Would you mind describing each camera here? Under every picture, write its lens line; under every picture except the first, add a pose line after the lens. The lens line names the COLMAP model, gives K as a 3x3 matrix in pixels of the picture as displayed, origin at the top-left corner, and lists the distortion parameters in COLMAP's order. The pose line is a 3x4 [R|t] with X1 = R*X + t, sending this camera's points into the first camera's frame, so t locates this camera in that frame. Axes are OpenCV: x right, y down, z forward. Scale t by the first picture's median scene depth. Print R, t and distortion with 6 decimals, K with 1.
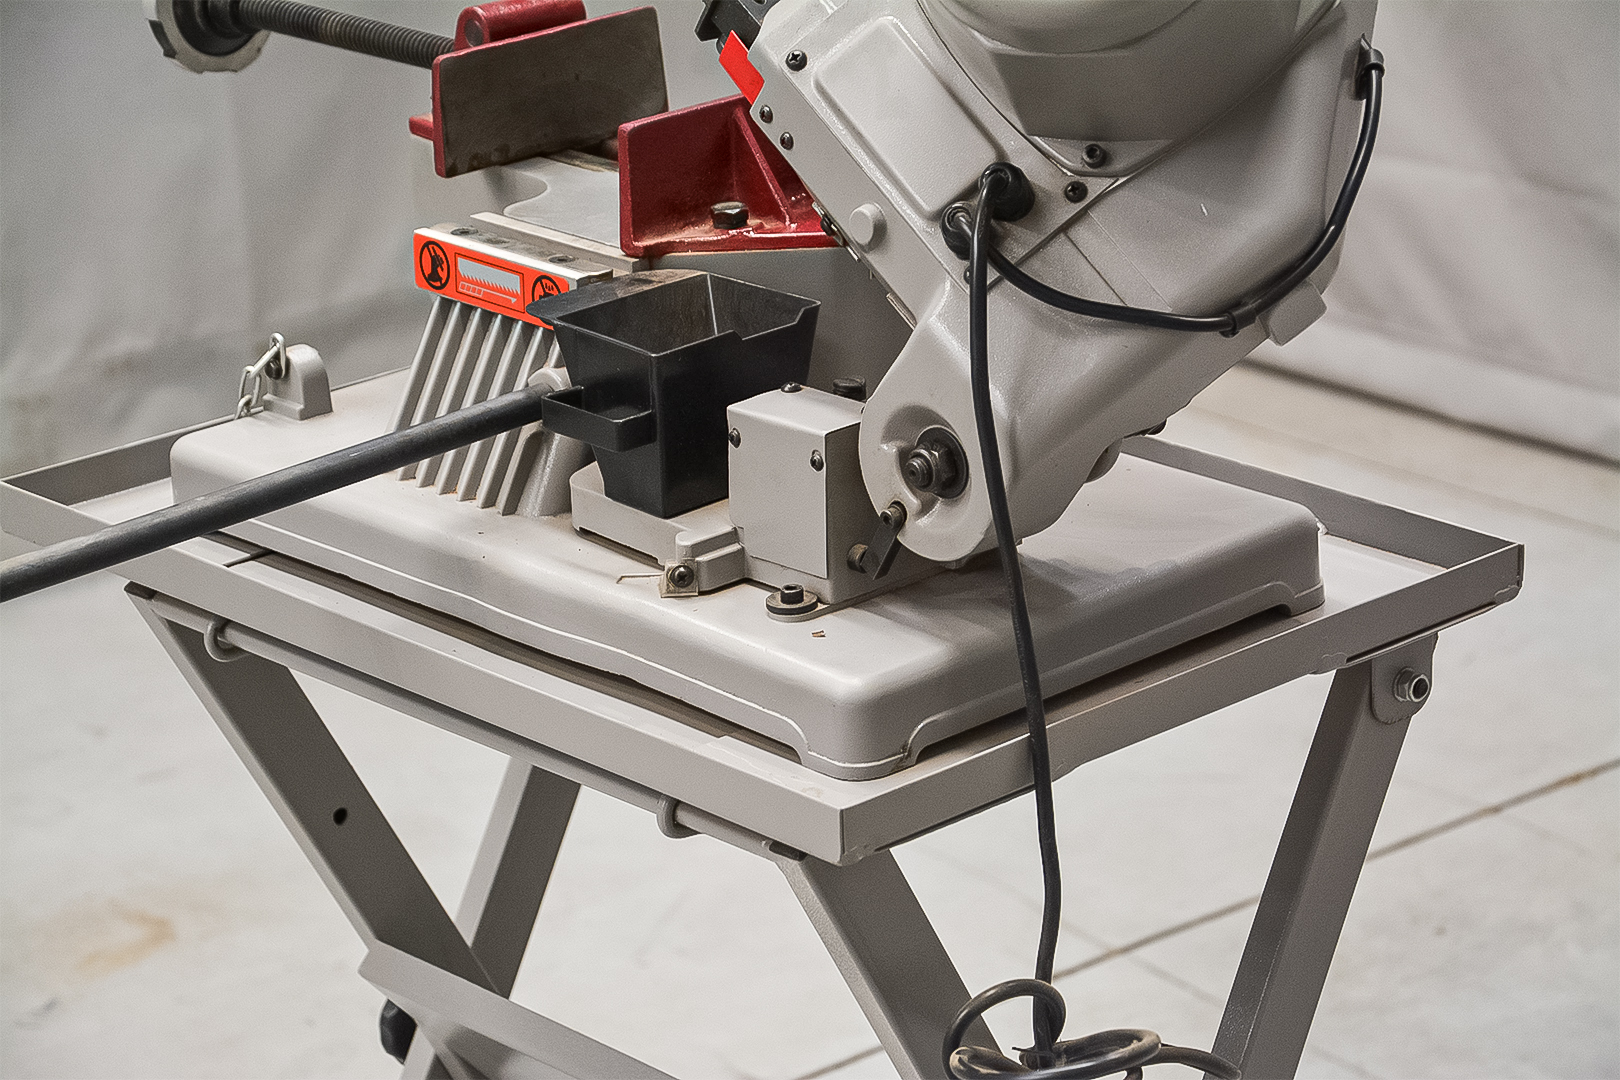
lens RADIAL K [[4456.6, 0, 810.3], [0, 4456.6, 572.8], [0, 0, 1]] dist [0.633513, 0.886873]
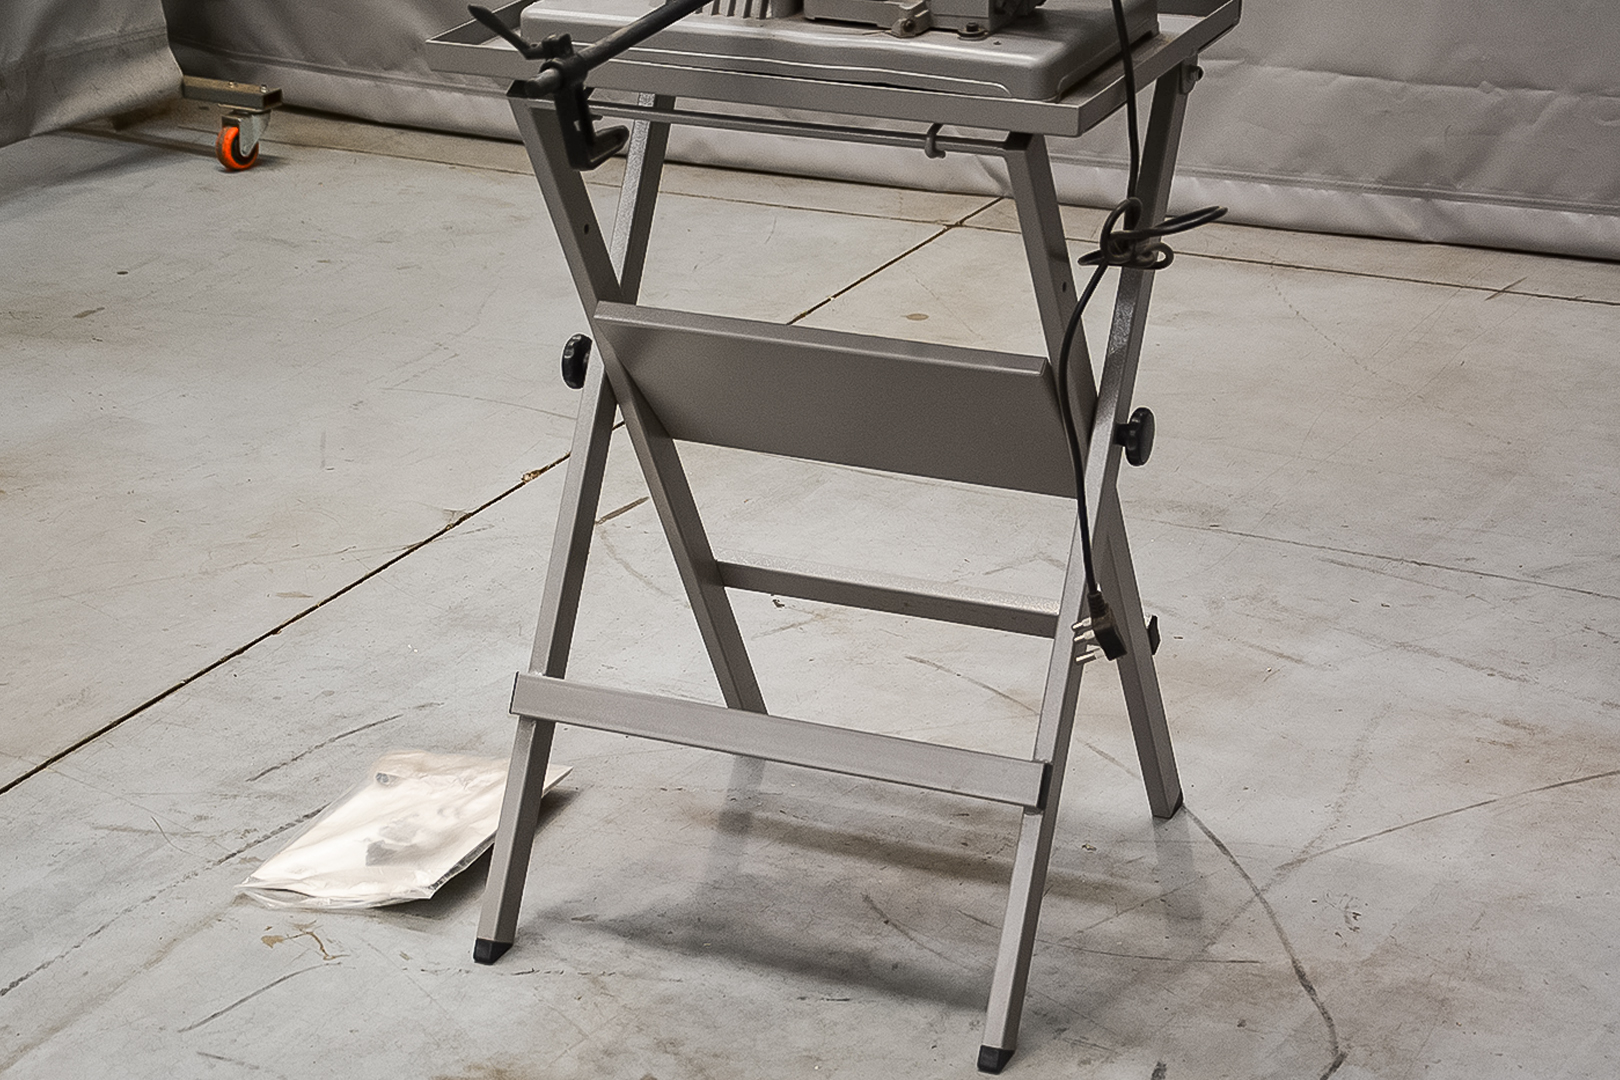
lens RADIAL K [[3407.5, 0, 801.8], [0, 3407.5, 575.3], [0, 0, 1]] dist [0.282309, 0.170393]
pose [[0.918408, -0.125085, 0.375341, -0.629686], [0.113768, 0.992132, 0.052259, 0.146863], [-0.378925, -0.005294, 0.925412, -0.343842]]
